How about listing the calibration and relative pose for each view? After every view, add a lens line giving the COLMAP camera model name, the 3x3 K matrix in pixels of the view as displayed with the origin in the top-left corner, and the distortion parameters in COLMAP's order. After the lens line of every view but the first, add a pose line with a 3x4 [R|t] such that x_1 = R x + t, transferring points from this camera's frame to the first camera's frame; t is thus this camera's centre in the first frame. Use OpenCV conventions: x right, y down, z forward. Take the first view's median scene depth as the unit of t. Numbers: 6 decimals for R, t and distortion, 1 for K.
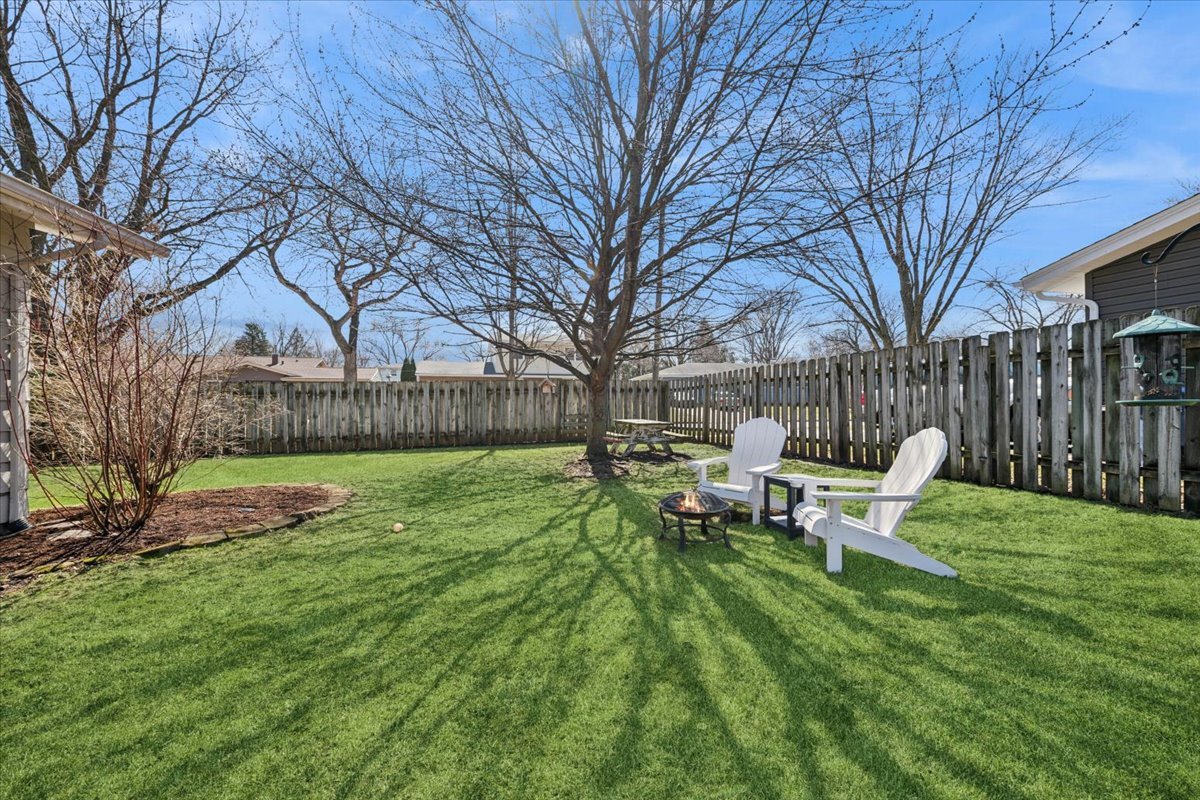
lens RADIAL K [[512.1, 0, 595.8], [0, 512.1, 392.1], [0, 0, 1]] dist [0.008958, -0.000887]
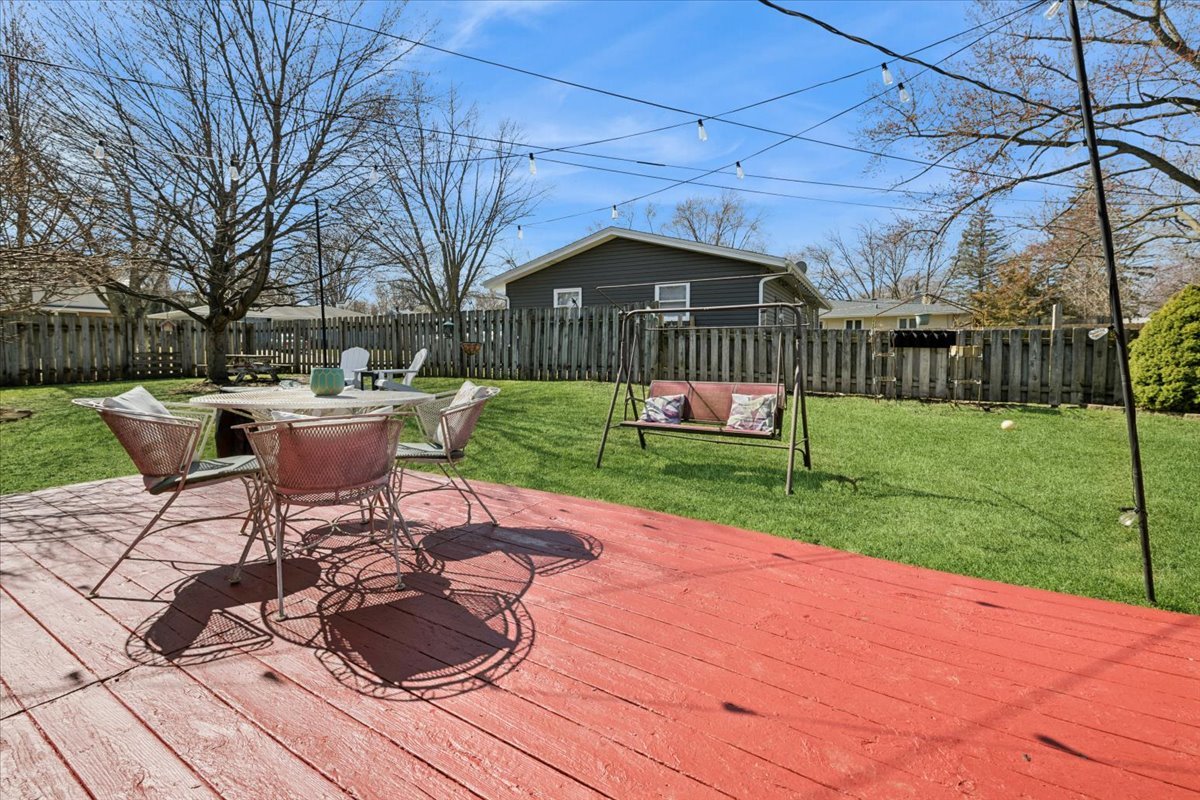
lens RADIAL K [[512.1, 0, 595.8], [0, 512.1, 392.1], [0, 0, 1]] dist [0.008958, -0.000887]
pose [[0.700132, -0.053985, 0.711969, -0.188715], [-0.021746, 0.995063, 0.096835, 0.003865], [-0.713682, -0.083280, 0.695502, -0.443212]]
